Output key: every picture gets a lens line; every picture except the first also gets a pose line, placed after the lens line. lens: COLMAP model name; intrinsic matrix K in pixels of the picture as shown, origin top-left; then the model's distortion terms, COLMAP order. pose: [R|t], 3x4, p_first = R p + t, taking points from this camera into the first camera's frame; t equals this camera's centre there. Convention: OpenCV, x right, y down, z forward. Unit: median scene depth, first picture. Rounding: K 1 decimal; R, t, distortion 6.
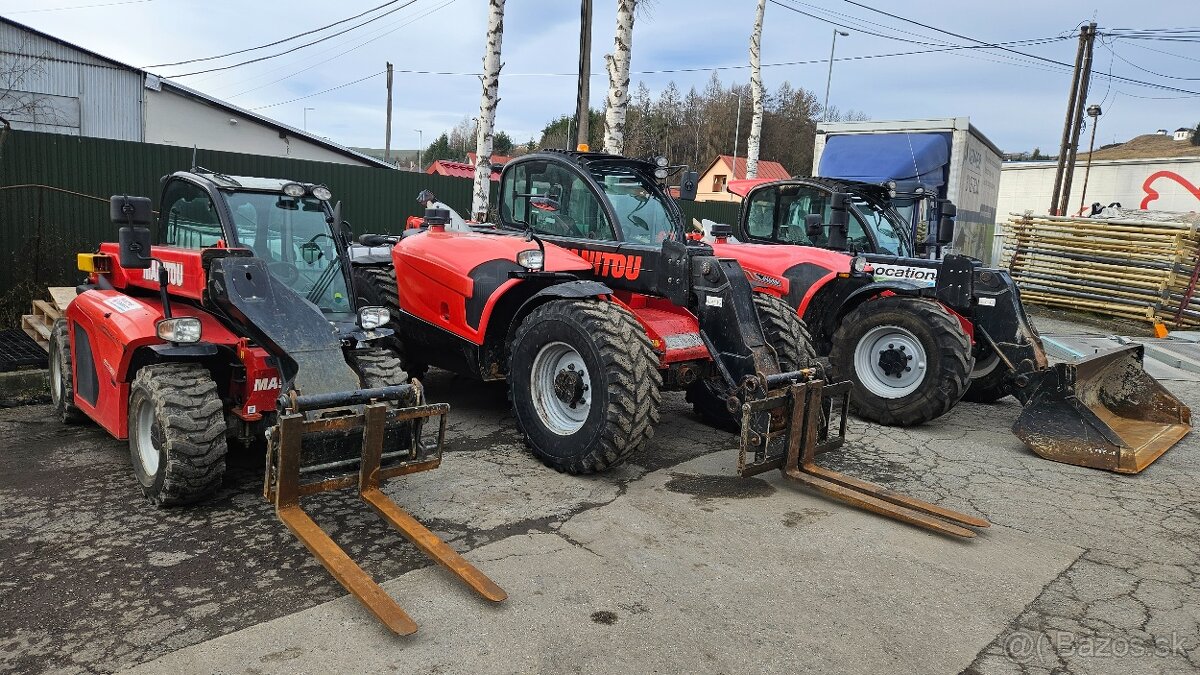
lens RADIAL K [[765.5, 0, 600.0], [0, 765.5, 337.5], [0, 0, 1]] dist [0.097436, -0.075536]
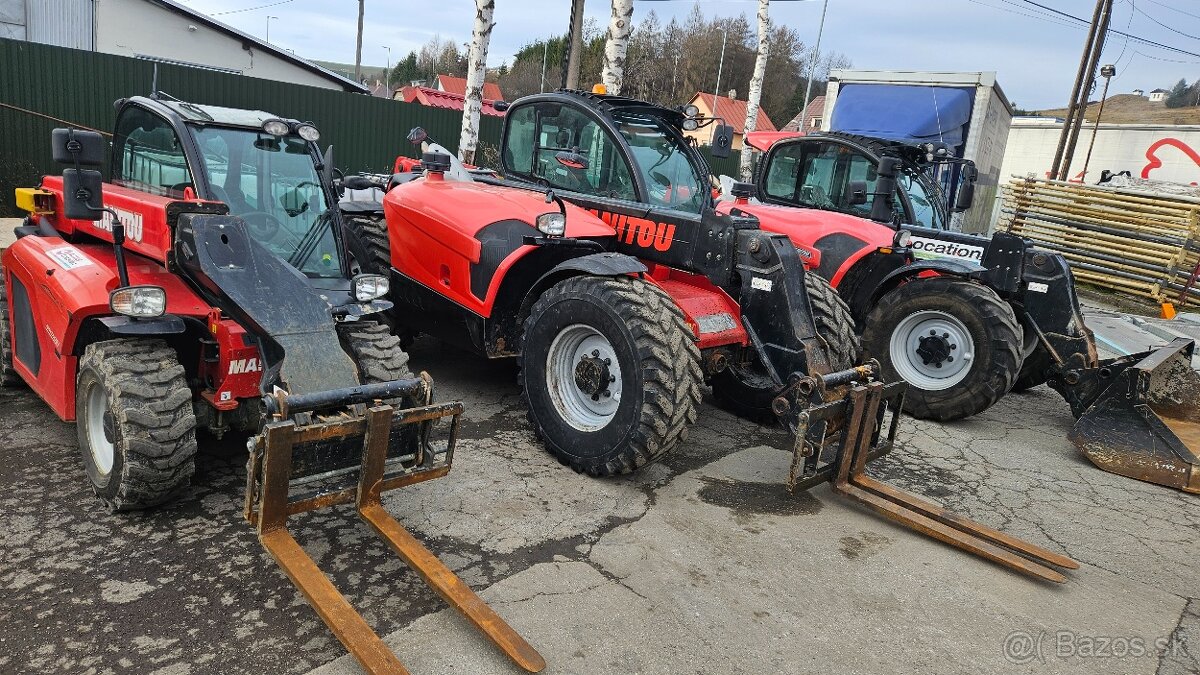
lens RADIAL K [[766.7, 0, 586.5], [0, 766.7, 338.3], [0, 0, 1]] dist [0.100319, -0.080734]
pose [[0.998422, 0.046335, 0.031729, -0.076002], [-0.048820, 0.995384, 0.082633, -0.049899], [-0.027754, -0.084051, 0.996075, 0.133795]]
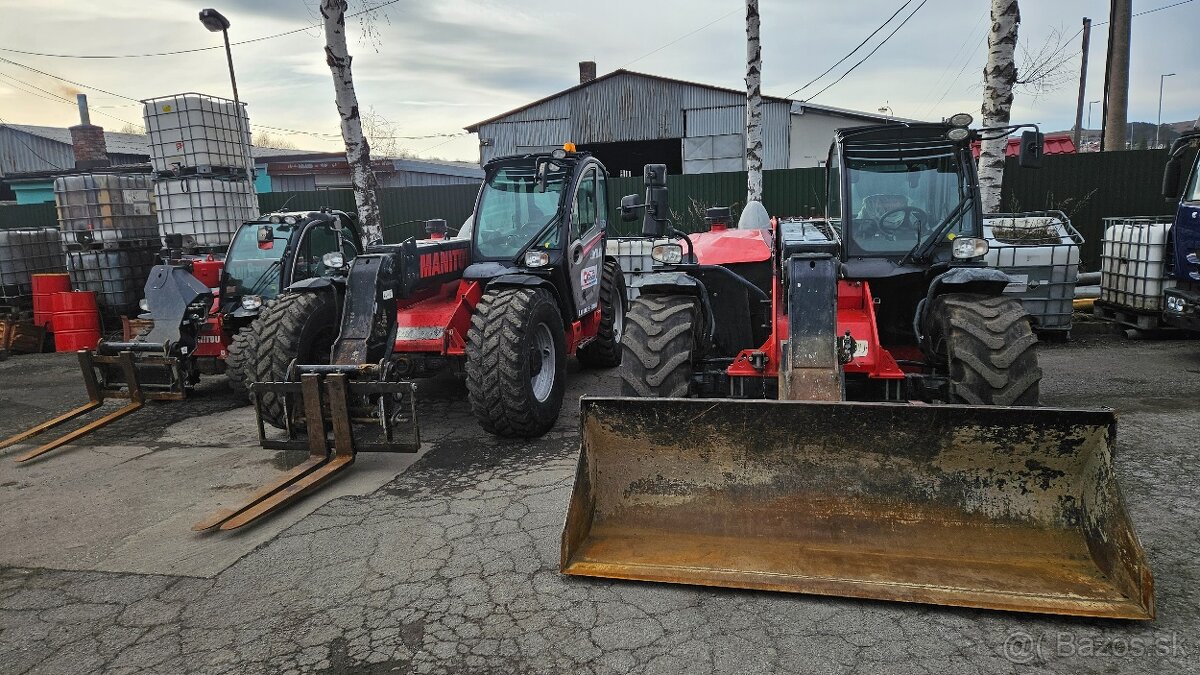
lens RADIAL K [[765.5, 0, 600.0], [0, 765.5, 337.5], [0, 0, 1]] dist [0.097436, -0.075536]
pose [[0.535524, 0.061131, -0.842305, 1.290408], [-0.056980, 0.997719, 0.036184, -0.048446], [0.842596, 0.028617, 0.537786, 0.721055]]
